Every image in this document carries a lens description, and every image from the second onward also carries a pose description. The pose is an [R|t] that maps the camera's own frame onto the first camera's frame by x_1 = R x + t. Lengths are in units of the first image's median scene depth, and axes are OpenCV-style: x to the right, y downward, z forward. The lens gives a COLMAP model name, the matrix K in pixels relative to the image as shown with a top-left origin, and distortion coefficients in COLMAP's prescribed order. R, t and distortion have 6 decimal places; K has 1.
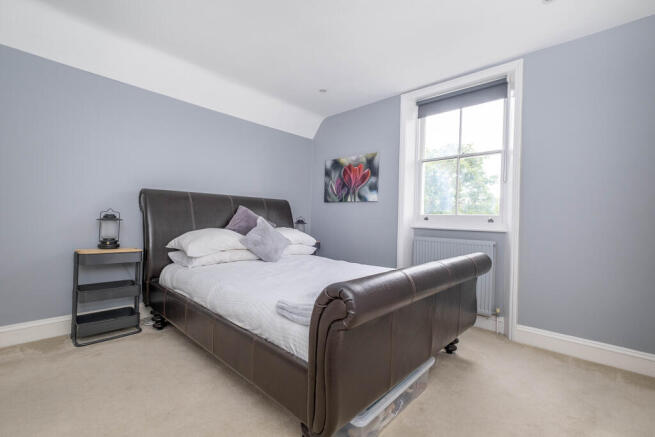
lens RADIAL K [[286.5, 0, 327.5], [0, 286.5, 218.5], [0, 0, 1]] dist [-0.000035, 0.000125]
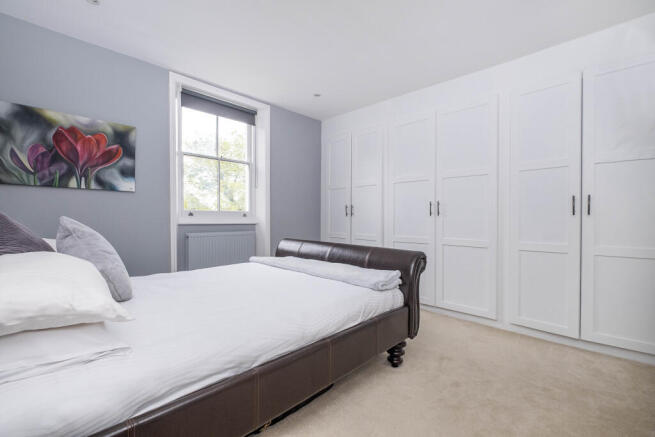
lens RADIAL K [[286.5, 0, 327.5], [0, 286.5, 218.5], [0, 0, 1]] dist [-0.000035, 0.000125]
pose [[0.016149, -0.025575, 0.999542, -0.555152], [0.000804, 0.999673, 0.025565, -0.008676], [-0.999869, 0.000390, 0.016165, 0.463968]]
